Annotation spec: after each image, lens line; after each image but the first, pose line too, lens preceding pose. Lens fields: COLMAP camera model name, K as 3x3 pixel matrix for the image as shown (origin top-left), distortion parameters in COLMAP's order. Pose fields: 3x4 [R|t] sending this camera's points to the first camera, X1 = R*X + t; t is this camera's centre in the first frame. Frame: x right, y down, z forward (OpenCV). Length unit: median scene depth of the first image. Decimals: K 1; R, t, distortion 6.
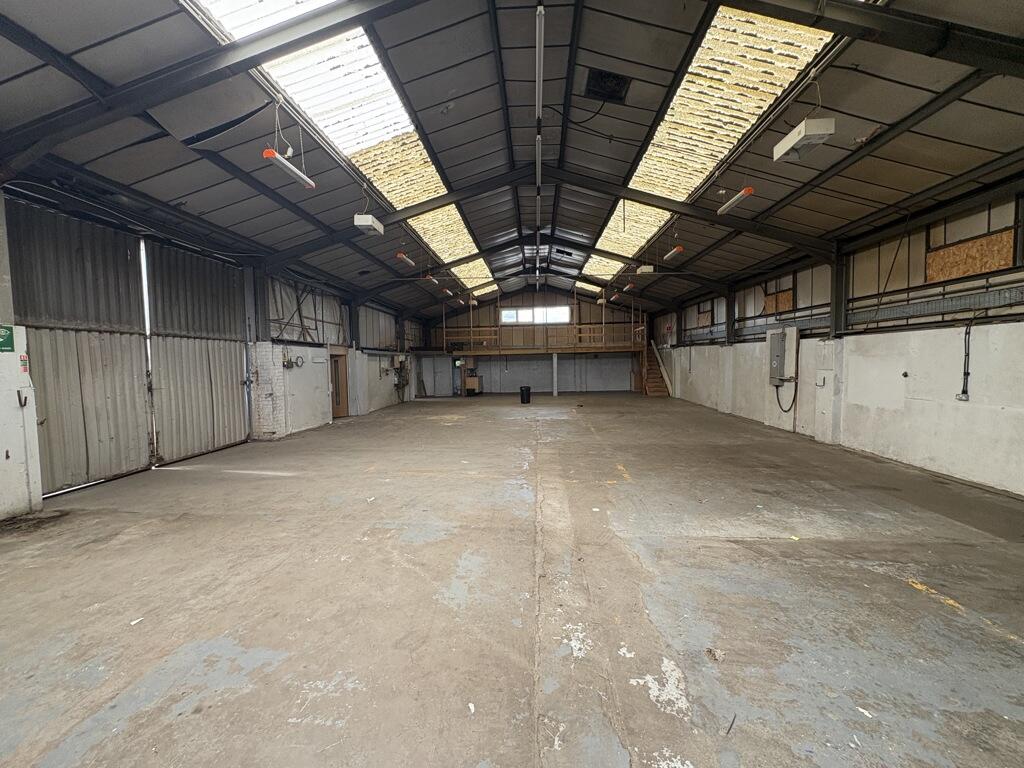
lens RADIAL K [[410.6, 0, 521.6], [0, 410.6, 383.7], [0, 0, 1]] dist [-0.000630, 0.000421]
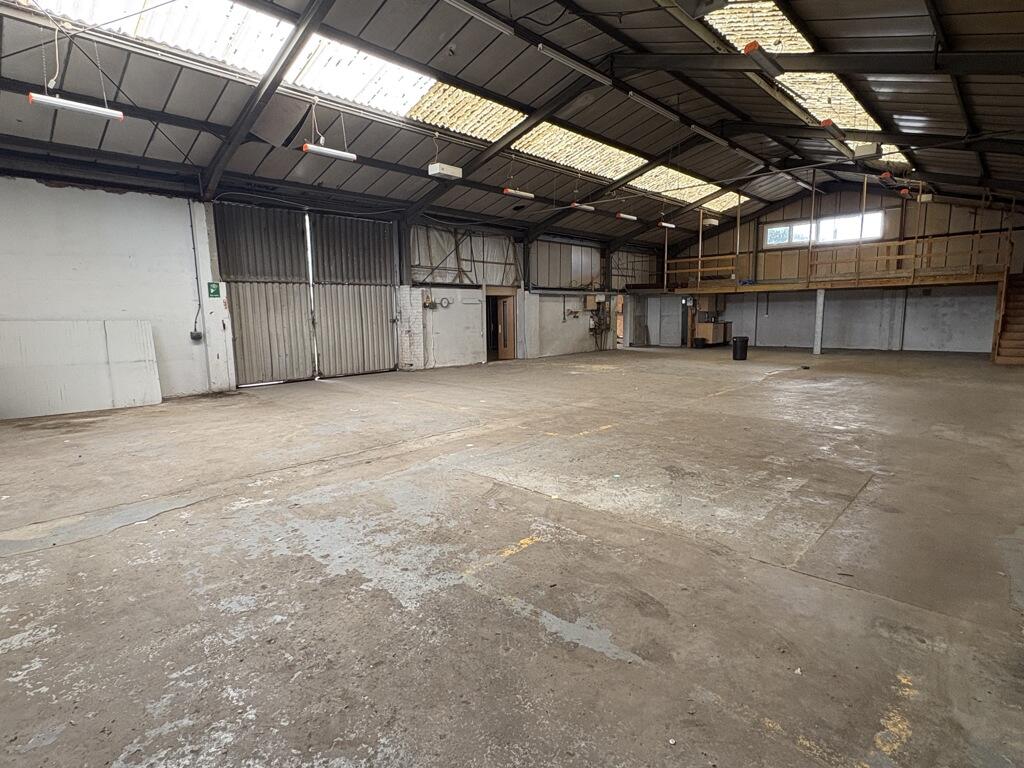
lens RADIAL K [[551.3, 0, 534.5], [0, 551.3, 384.3], [0, 0, 1]] dist [0.006725, -0.001397]
pose [[0.762995, 0.094363, -0.639480, 0.546835], [-0.033258, 0.993708, 0.106953, -0.003201], [0.645549, -0.060336, 0.761332, 0.027041]]
